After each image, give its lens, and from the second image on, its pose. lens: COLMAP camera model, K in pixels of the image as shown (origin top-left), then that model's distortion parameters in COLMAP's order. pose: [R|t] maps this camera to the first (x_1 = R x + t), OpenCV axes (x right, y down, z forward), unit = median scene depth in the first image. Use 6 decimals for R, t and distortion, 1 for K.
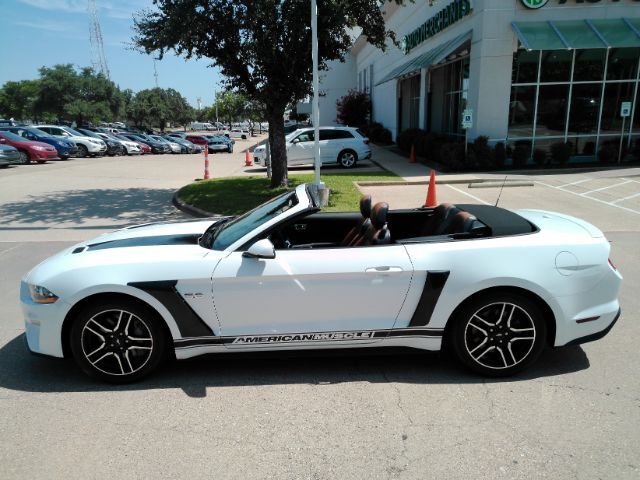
lens RADIAL K [[465.2, 0, 316.1], [0, 465.2, 239.6], [0, 0, 1]] dist [0.053523, -0.054523]
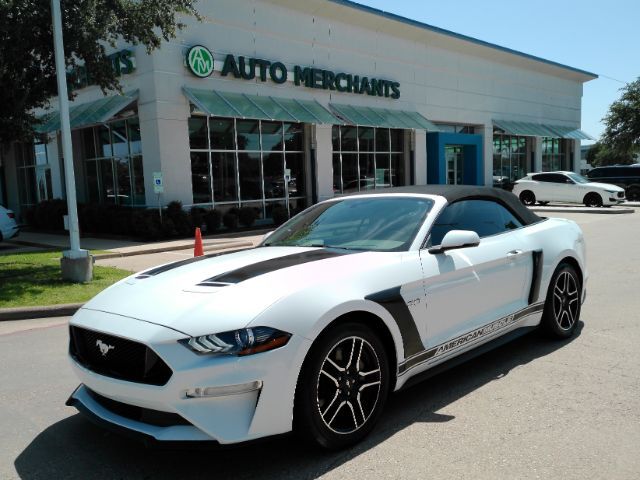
lens RADIAL K [[545.7, 0, 311.2], [0, 545.7, 240.9], [0, 0, 1]] dist [0.054929, -0.002811]
pose [[0.728626, -0.069354, 0.681391, -0.319800], [0.187841, 0.976949, -0.101426, 0.023103], [-0.658650, 0.201895, 0.724858, 0.114334]]
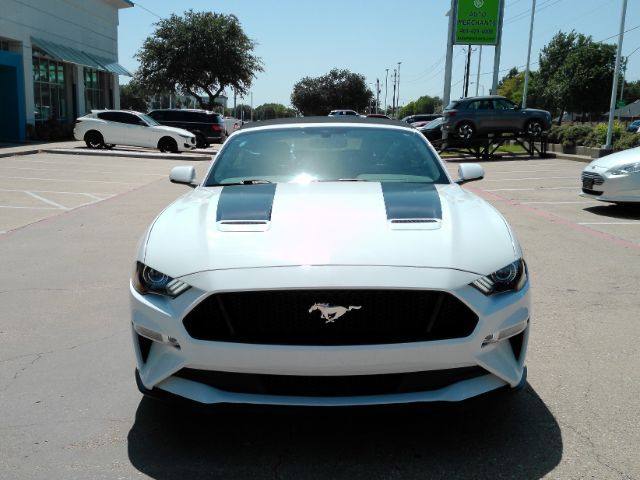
lens RADIAL K [[666.9, 0, 320.0], [0, 666.9, 240.0], [0, 0, 1]] dist [0.023727, -0.001555]
pose [[0.048052, -0.145366, 0.988210, -0.445575], [0.221016, 0.966377, 0.131408, -0.028754], [-0.974086, 0.212096, 0.078565, 0.360367]]
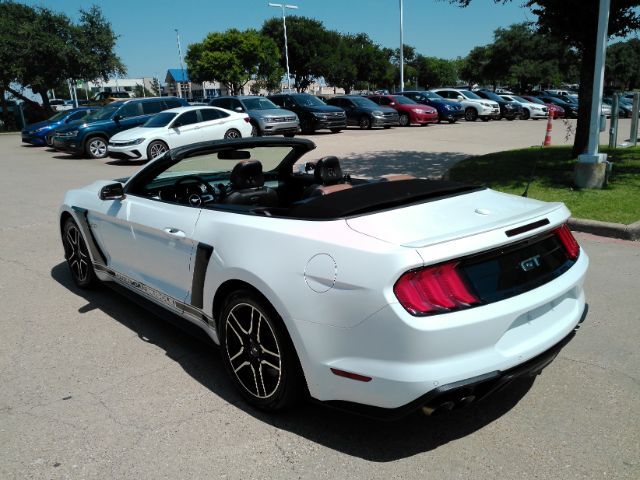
lens RADIAL K [[504.5, 0, 315.2], [0, 504.5, 241.0], [0, 0, 1]] dist [0.080704, -0.097541]
pose [[0.678187, 0.185480, -0.711097, 0.300726], [-0.147048, 0.982306, 0.115979, -0.020247], [0.720027, 0.025910, 0.693462, 0.159790]]
